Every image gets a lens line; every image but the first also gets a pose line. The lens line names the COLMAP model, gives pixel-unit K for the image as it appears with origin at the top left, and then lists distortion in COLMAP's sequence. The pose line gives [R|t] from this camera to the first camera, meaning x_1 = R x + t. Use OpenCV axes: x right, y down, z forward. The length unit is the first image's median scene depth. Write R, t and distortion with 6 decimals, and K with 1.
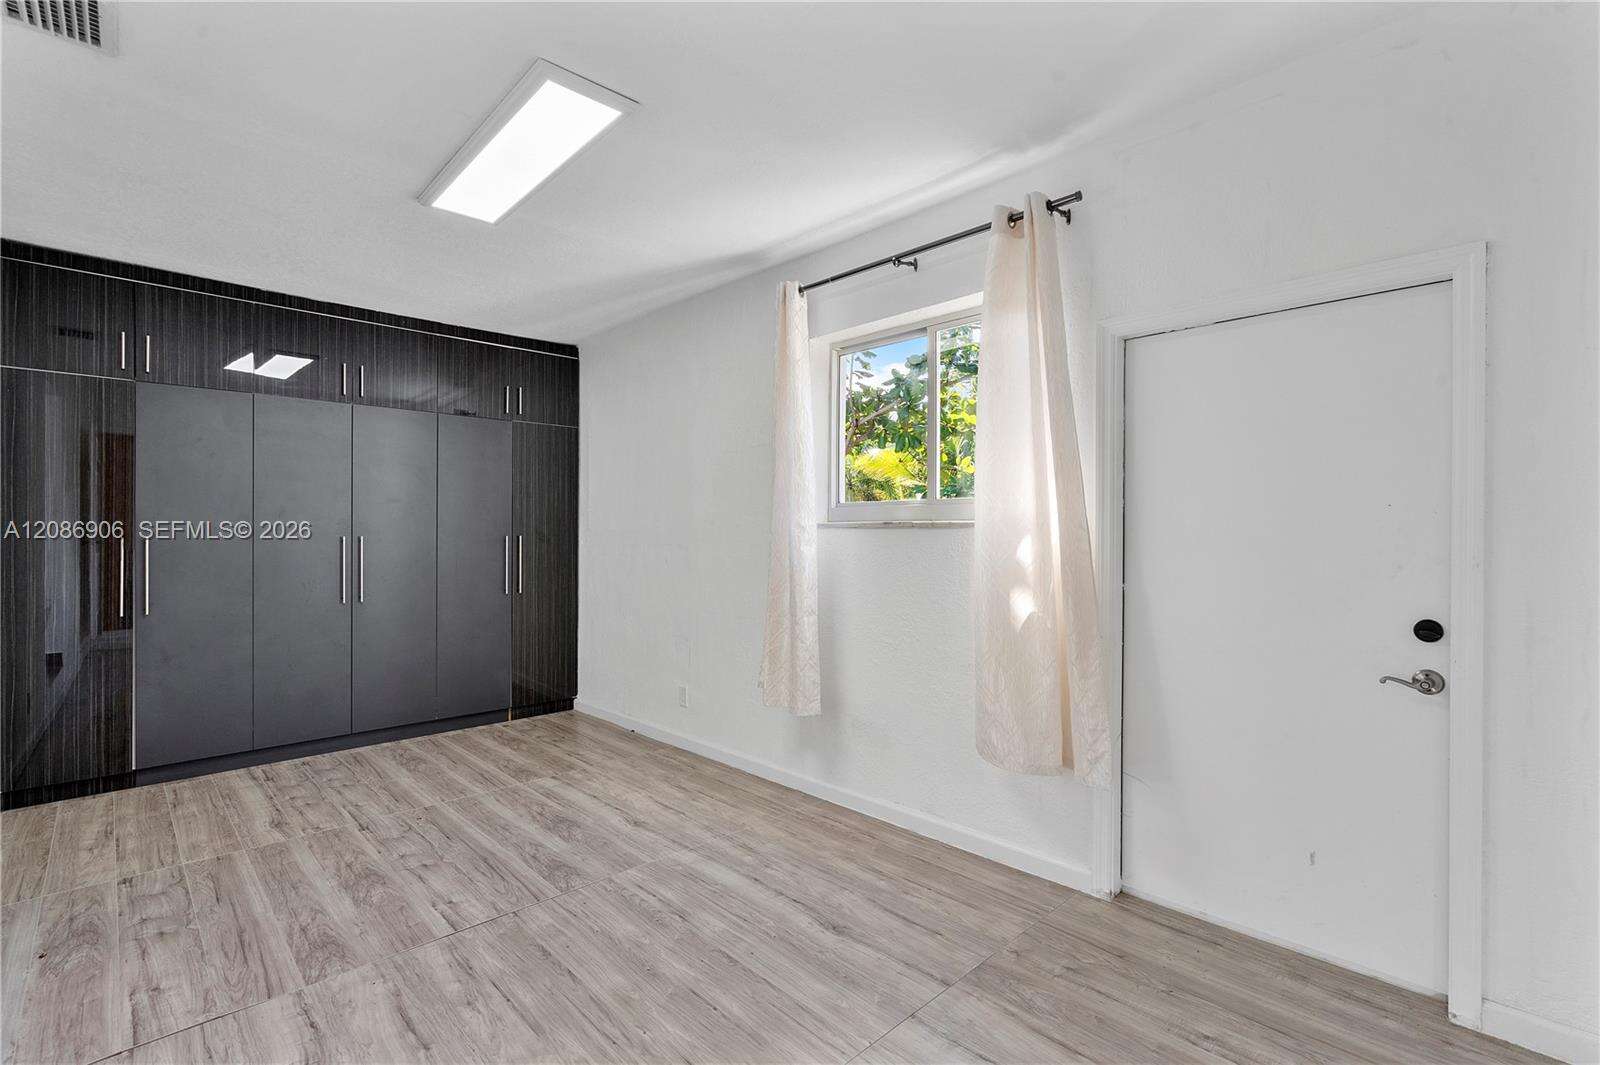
lens RADIAL K [[734.0, 0, 802.4], [0, 734.0, 535.5], [0, 0, 1]] dist [-0.004530, 0.002493]
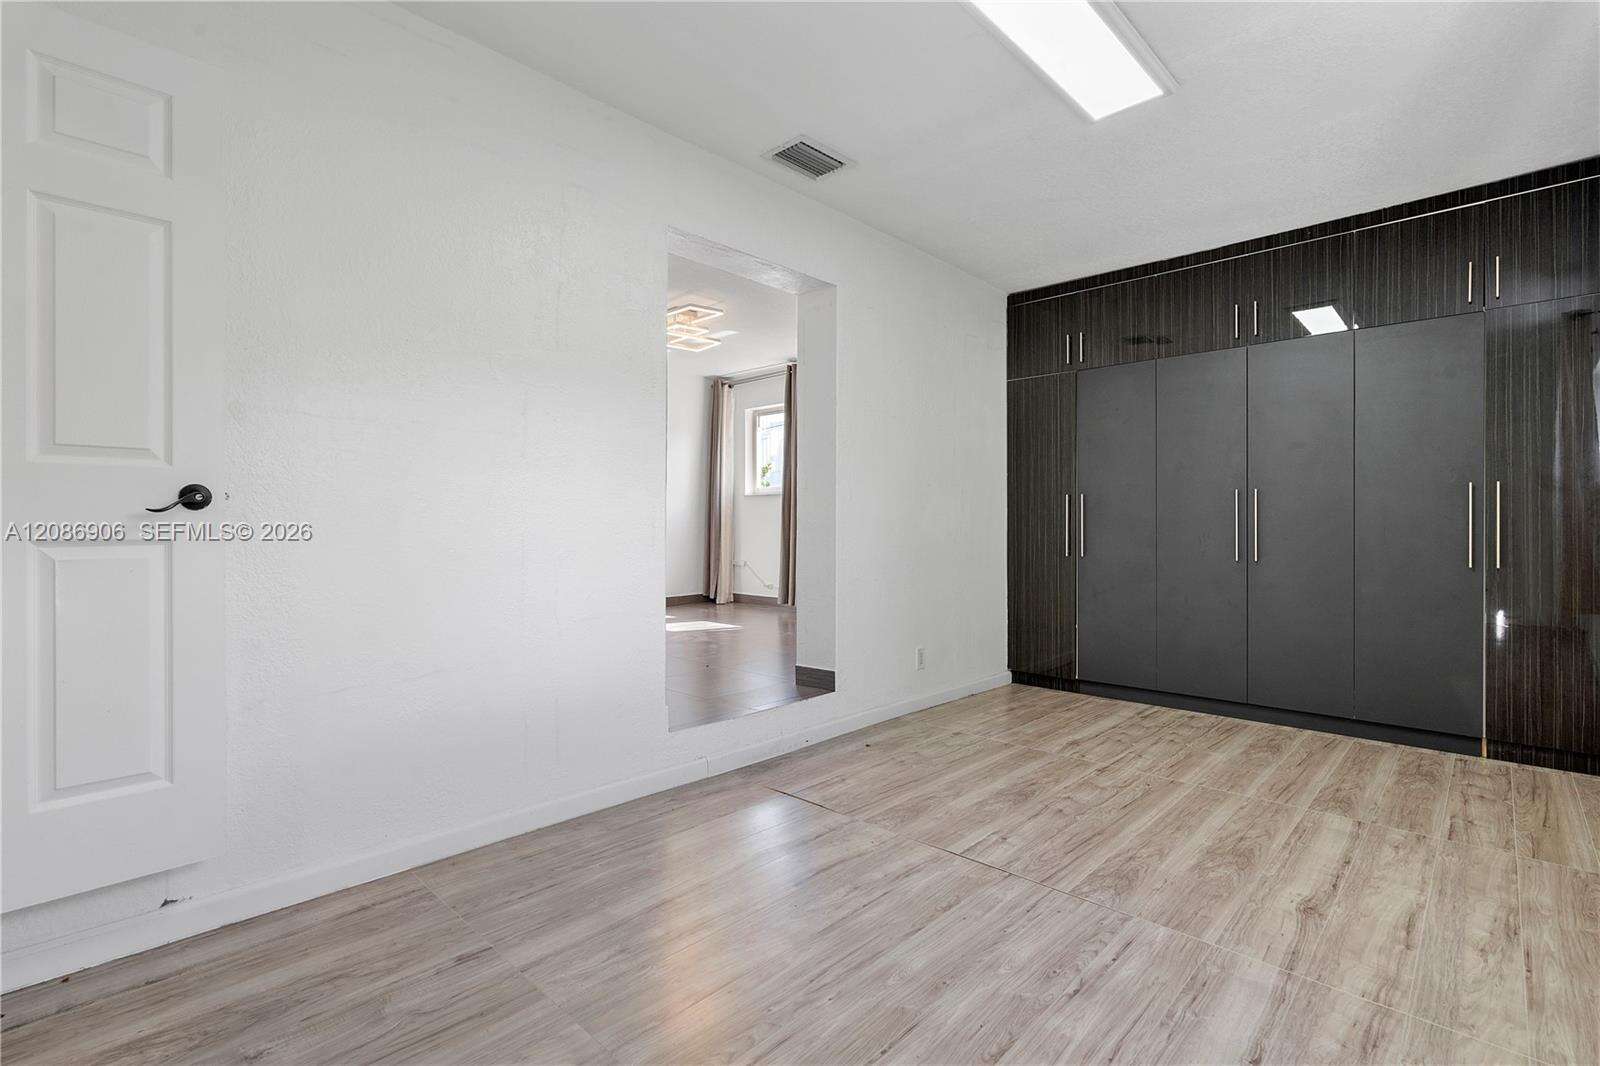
lens RADIAL K [[734.0, 0, 798.8], [0, 734.0, 527.3], [0, 0, 1]] dist [-0.004530, 0.002493]
pose [[0.041400, 0.002829, -0.999139, 0.383702], [-0.001587, 0.999995, 0.002766, 0.063465], [0.999141, 0.001471, 0.041404, 0.536507]]
